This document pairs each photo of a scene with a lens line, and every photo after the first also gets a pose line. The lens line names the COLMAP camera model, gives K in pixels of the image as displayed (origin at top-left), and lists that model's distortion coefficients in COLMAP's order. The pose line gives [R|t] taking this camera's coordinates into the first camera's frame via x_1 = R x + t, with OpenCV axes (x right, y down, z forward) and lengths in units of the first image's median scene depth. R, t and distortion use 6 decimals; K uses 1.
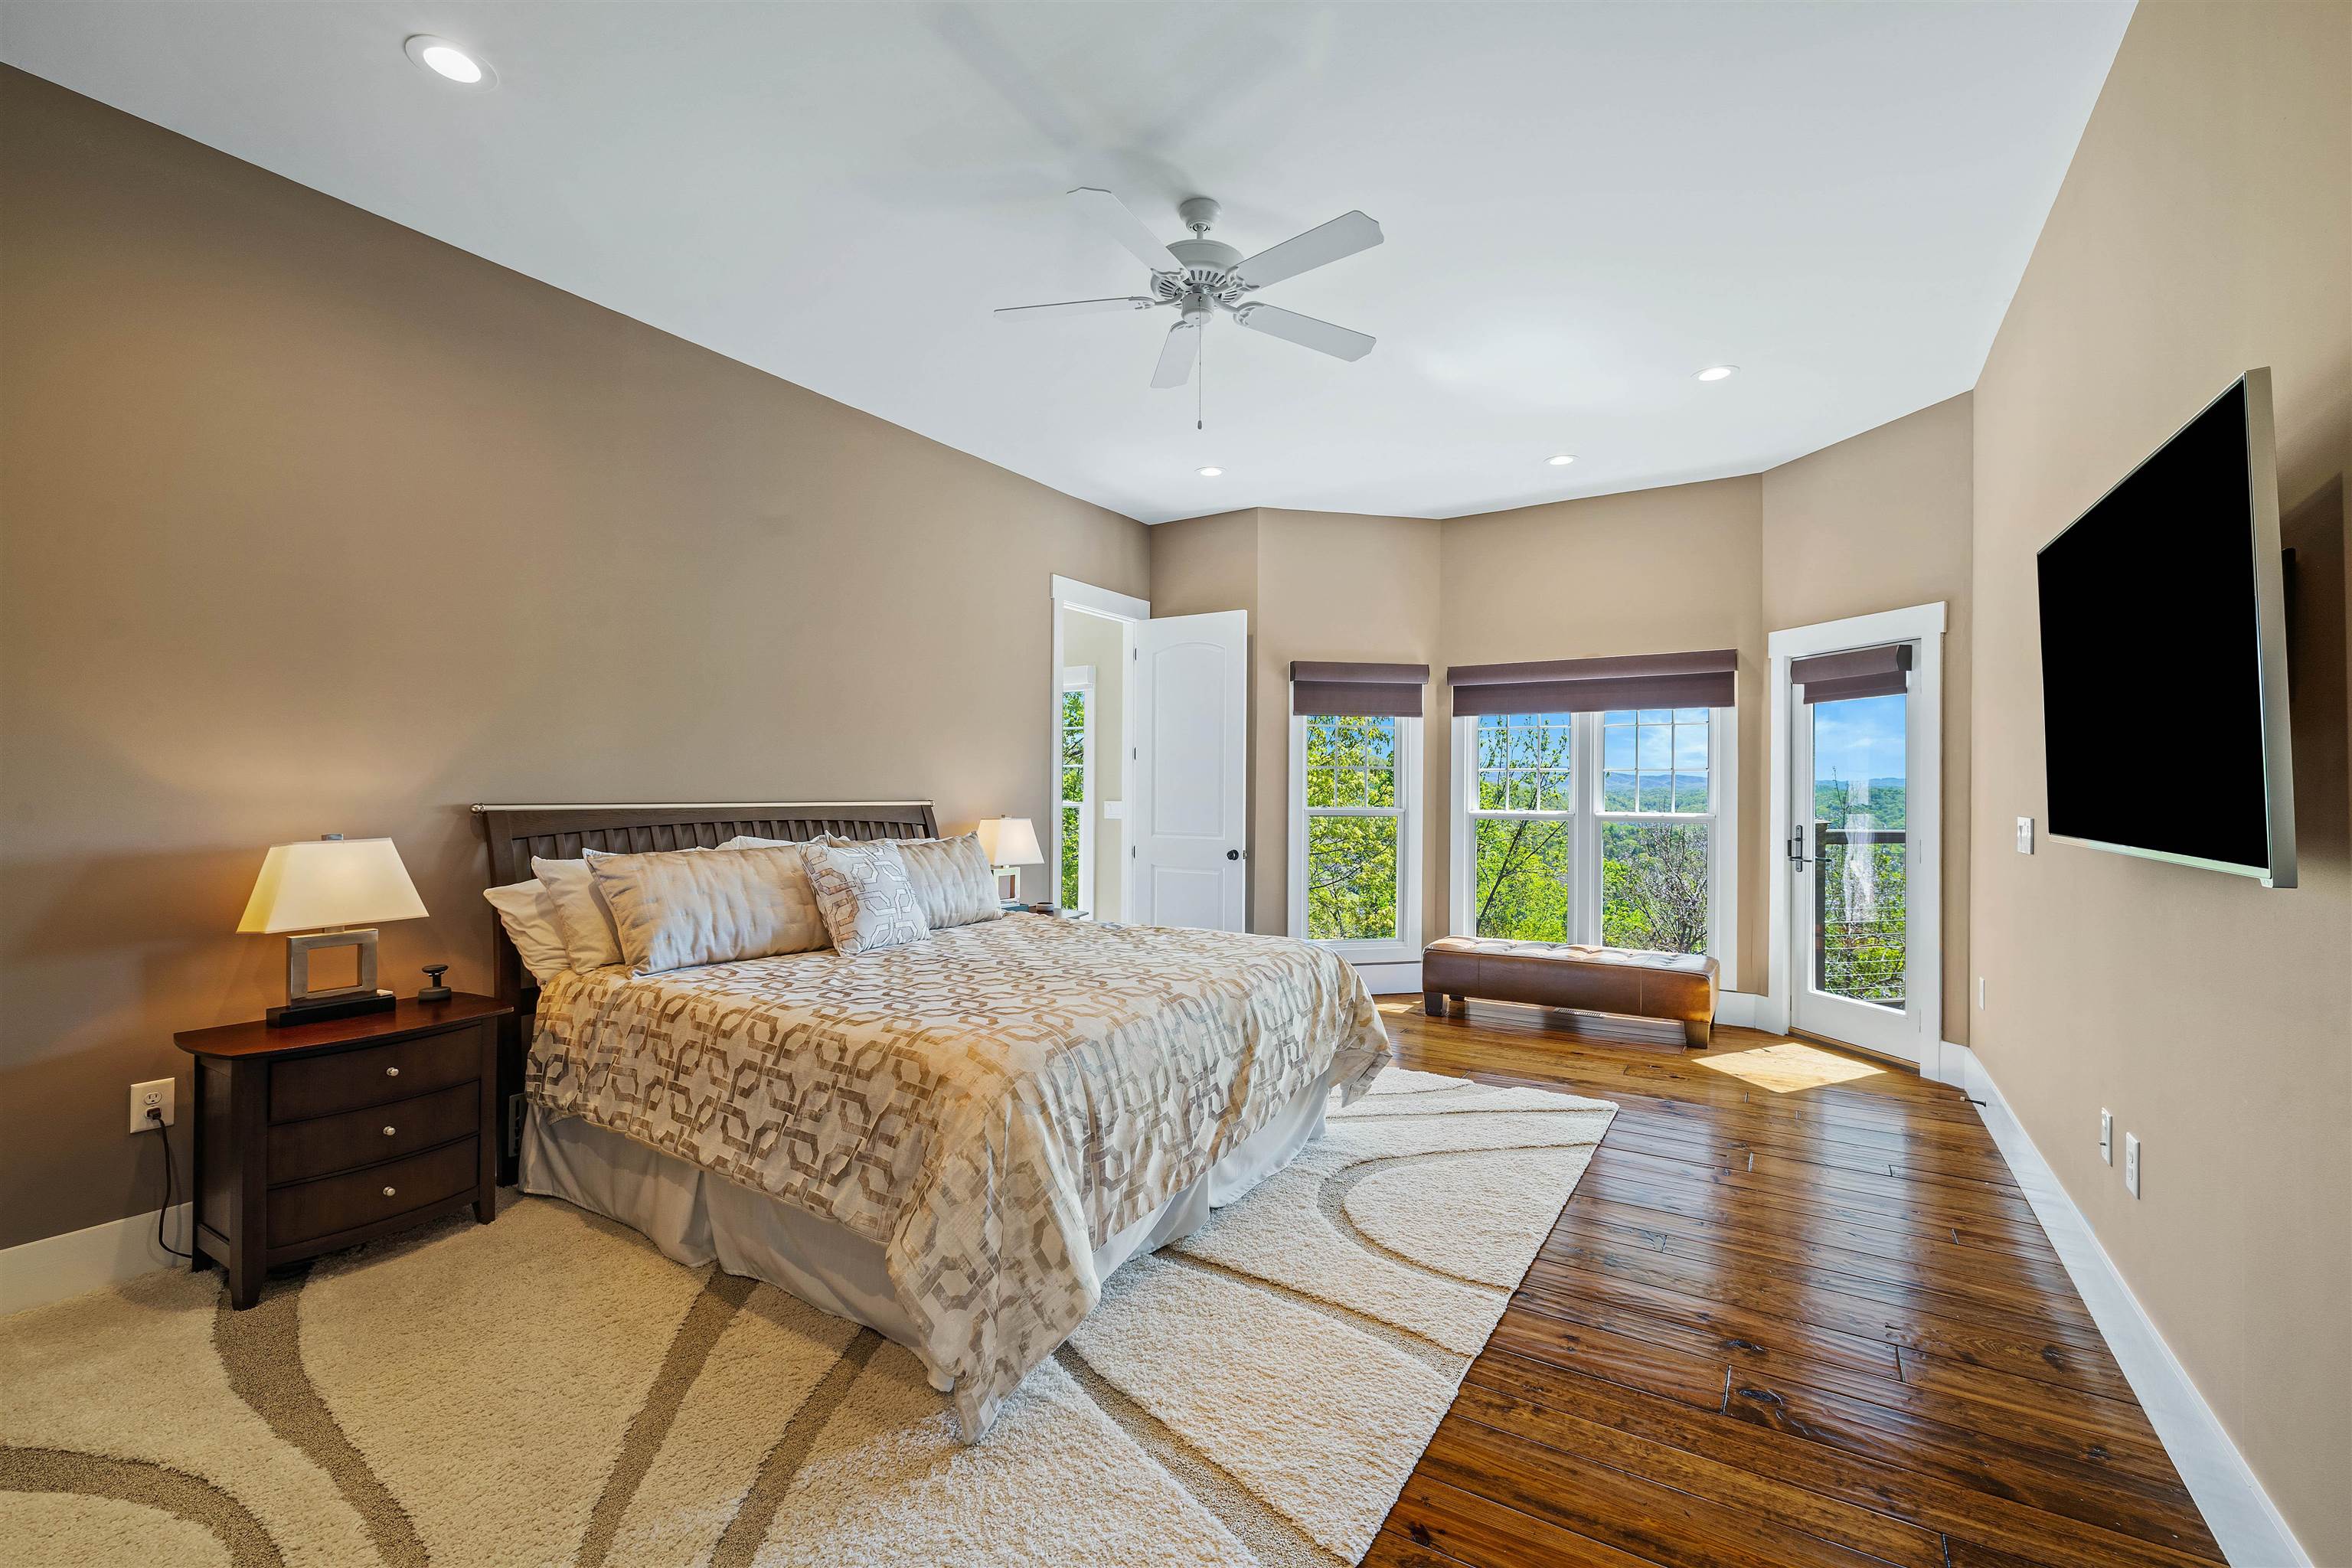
lens RADIAL K [[994.1, 0, 1166.3], [0, 994.1, 785.7], [0, 0, 1]] dist [0.001265, 0.000176]
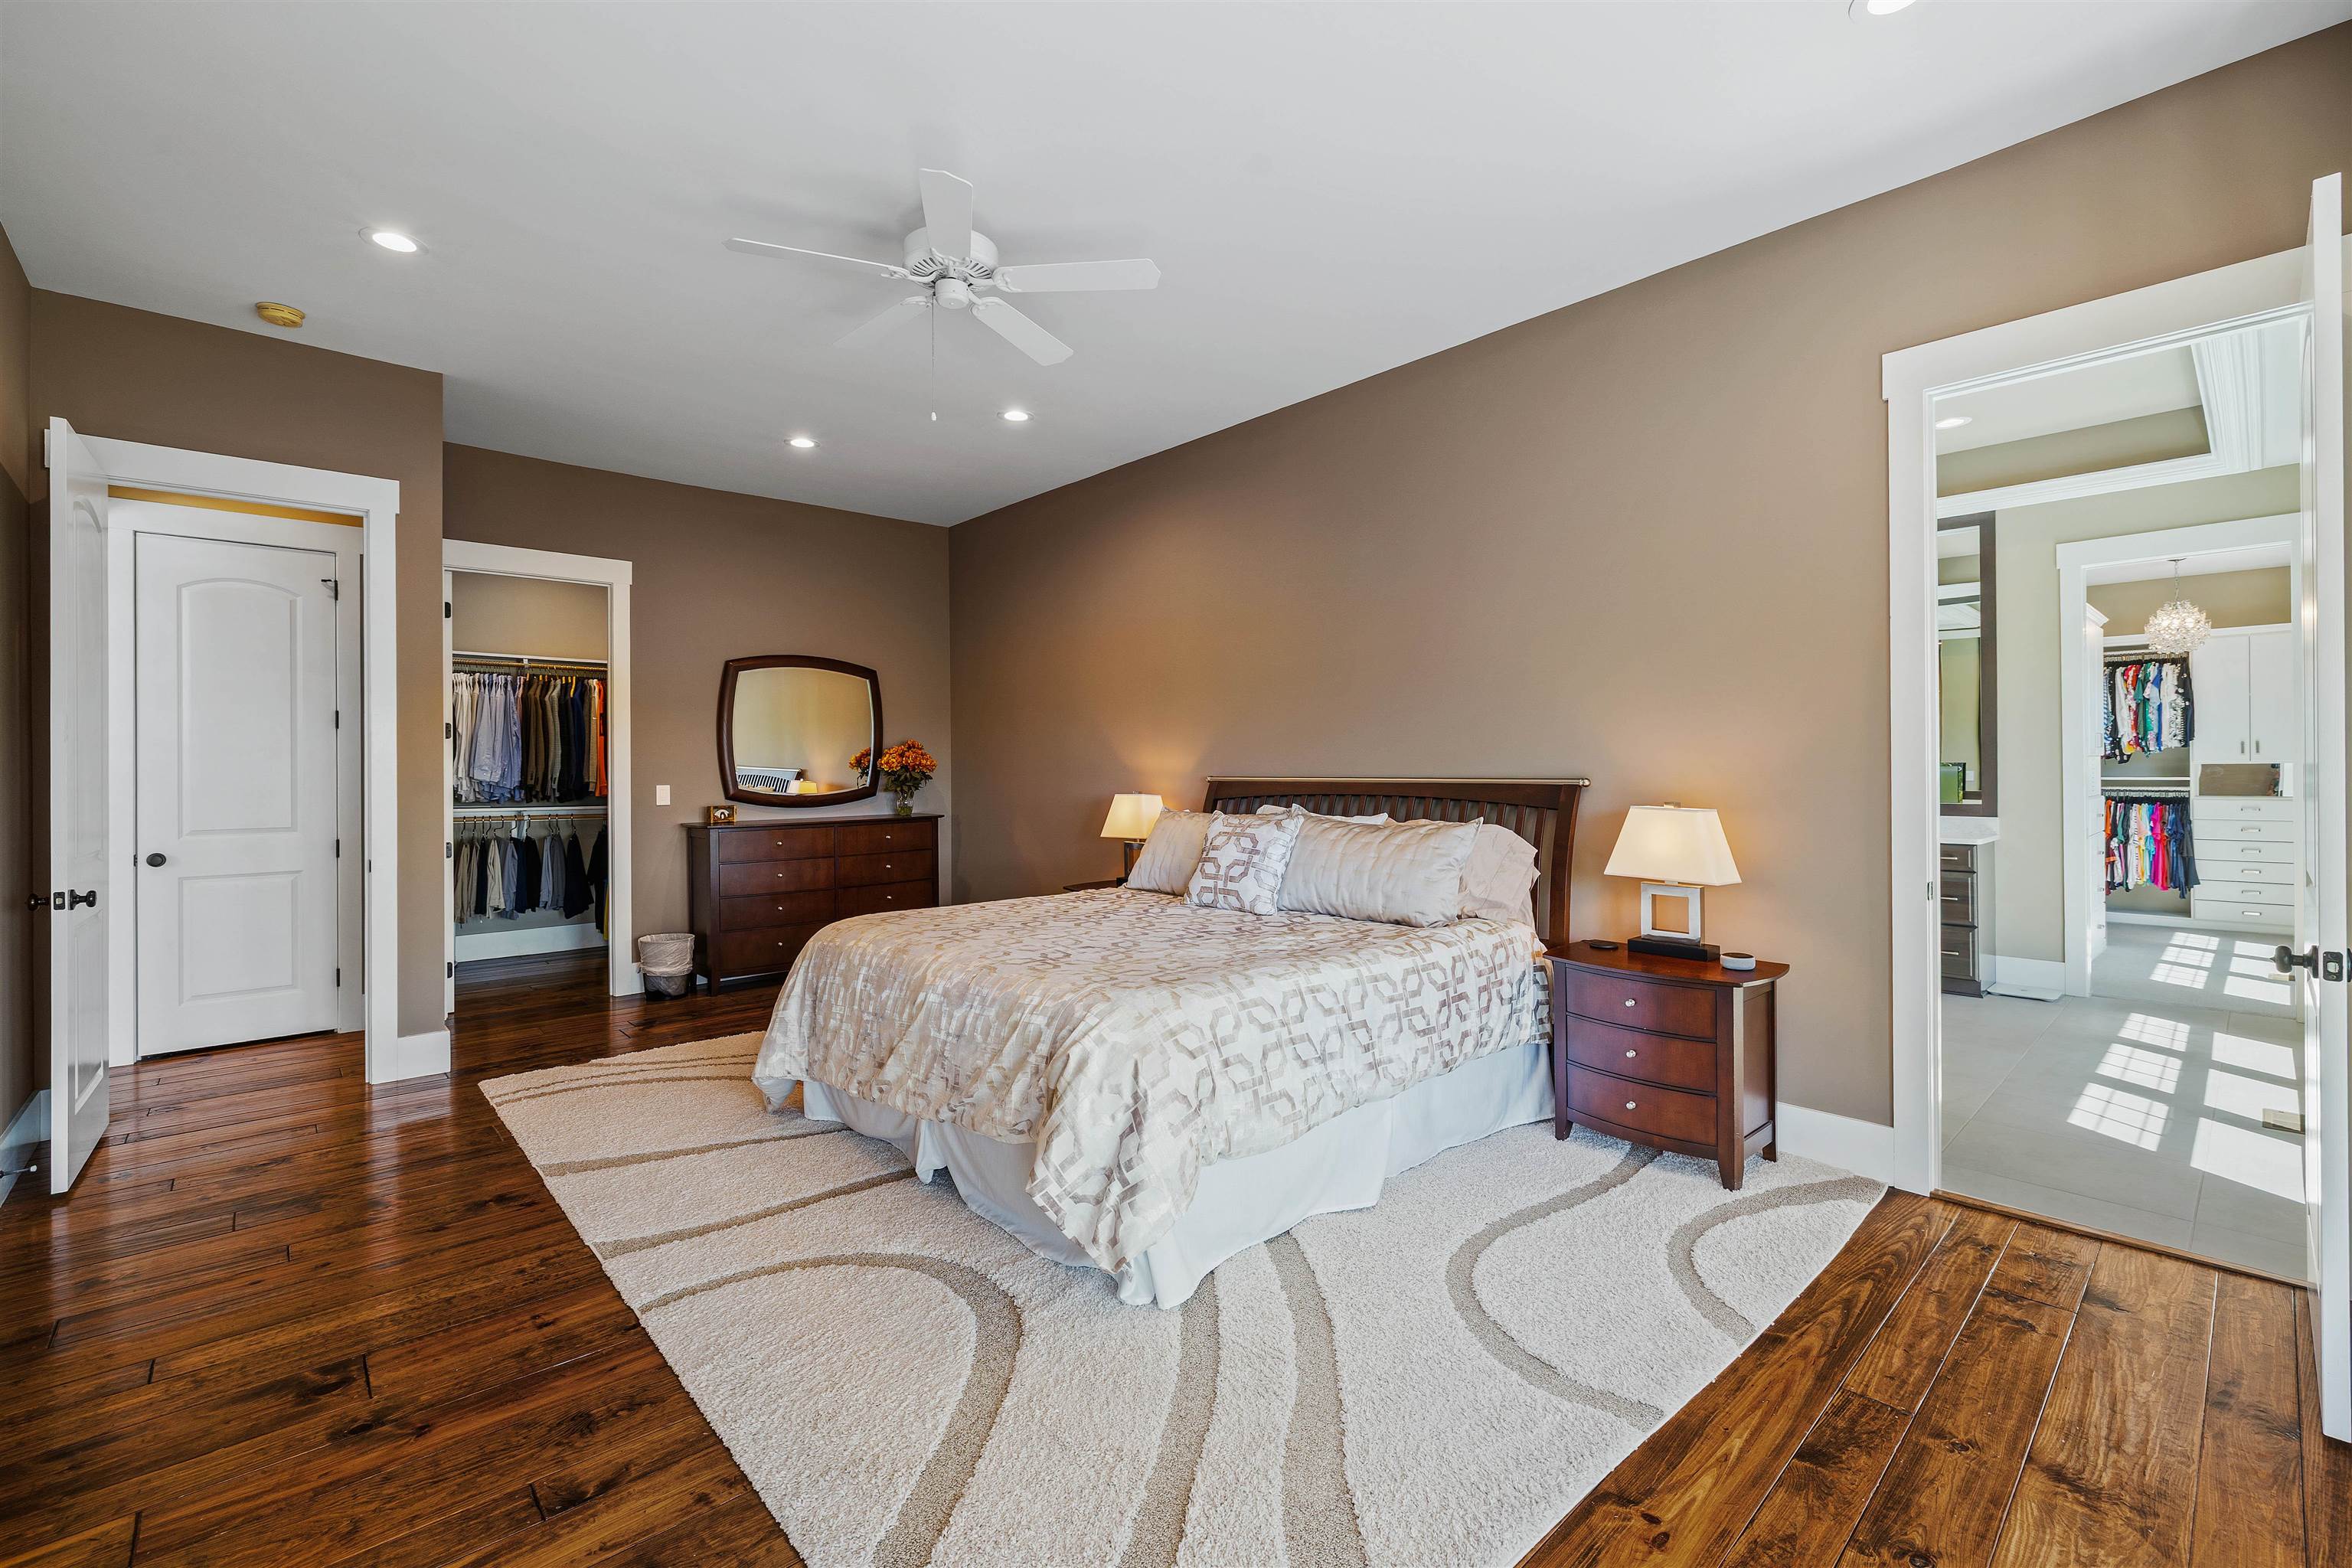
lens RADIAL K [[994.1, 0, 1163.1], [0, 994.1, 770.9], [0, 0, 1]] dist [0.001265, 0.000176]
pose [[-0.265271, 0.002669, -0.964170, 1.146780], [0.006109, 0.999981, 0.001087, 0.010395], [0.964154, -0.005602, -0.265282, 1.783910]]
